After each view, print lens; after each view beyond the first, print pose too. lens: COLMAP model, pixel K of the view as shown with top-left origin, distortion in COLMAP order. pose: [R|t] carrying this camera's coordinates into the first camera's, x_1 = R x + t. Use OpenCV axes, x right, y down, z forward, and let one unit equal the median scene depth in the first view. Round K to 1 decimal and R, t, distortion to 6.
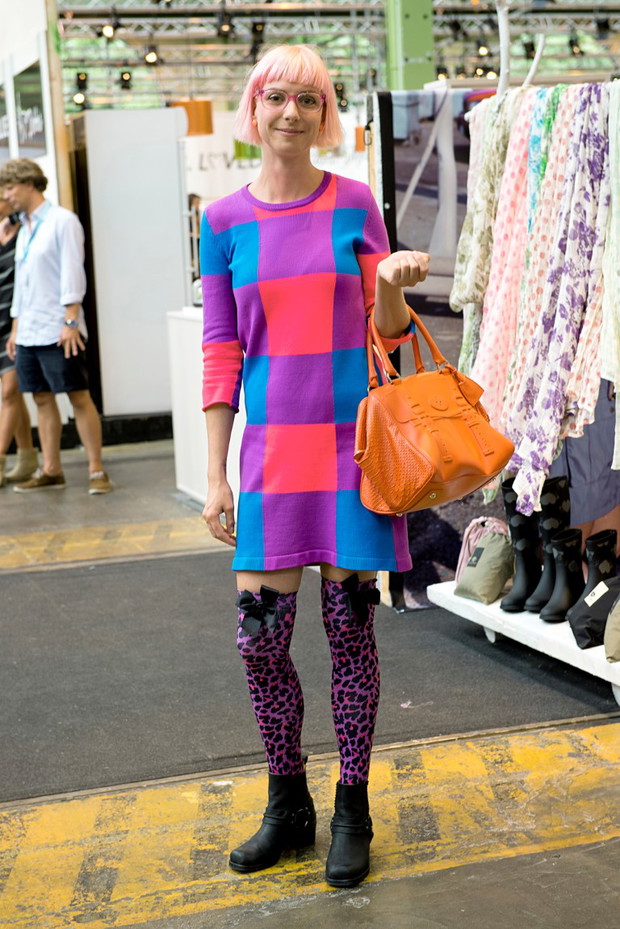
lens RADIAL K [[1769.4, 0, 310.0], [0, 1769.4, 464.5], [0, 0, 1]] dist [0.149816, -0.367764]
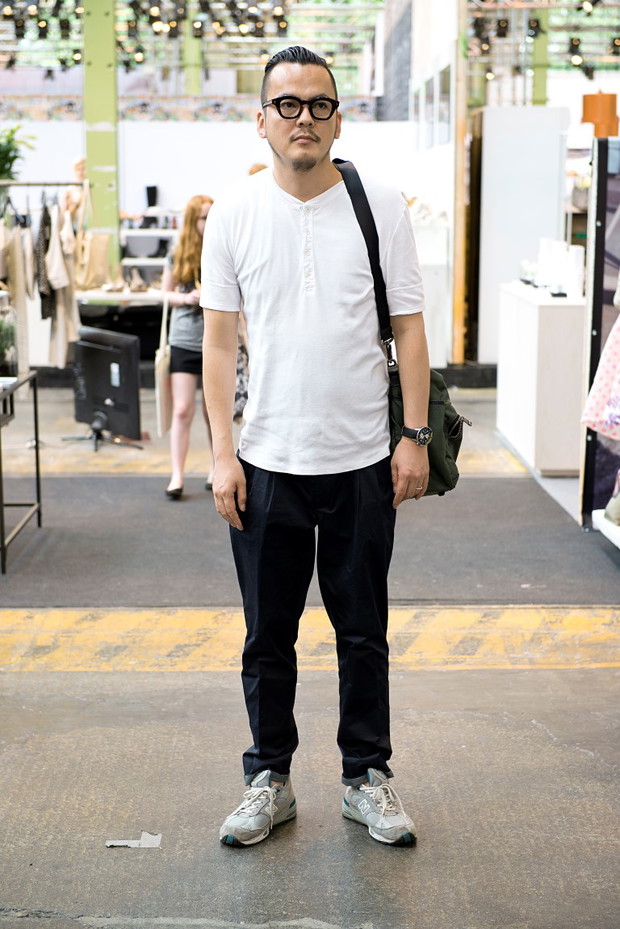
lens RADIAL K [[1769.4, 0, 310.0], [0, 1769.4, 464.5], [0, 0, 1]] dist [0.149816, -0.367764]
pose [[0.954057, 0.094590, -0.284303, 0.233133], [-0.085061, 0.995327, 0.045708, -0.009371], [0.287297, -0.019425, 0.957644, -0.336981]]
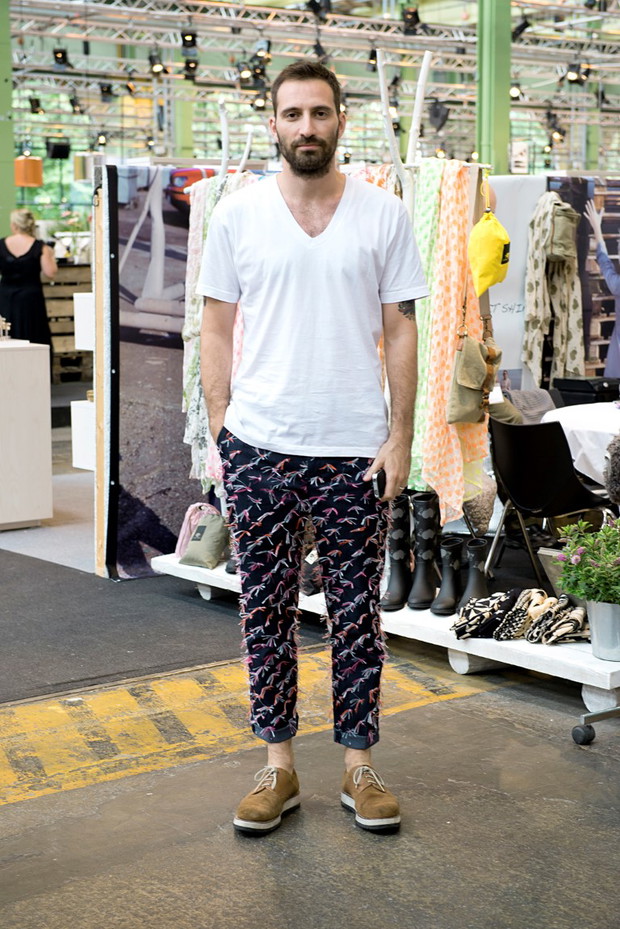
lens RADIAL K [[1637.9, 0, 310.0], [0, 1637.9, 464.5], [0, 0, 1]] dist [0.177838, 0.044664]
pose [[0.949889, 0.003355, 0.312569, -0.187498], [0.000423, 0.999928, -0.012016, 0.015454], [-0.312587, 0.011546, 0.949819, -0.145436]]
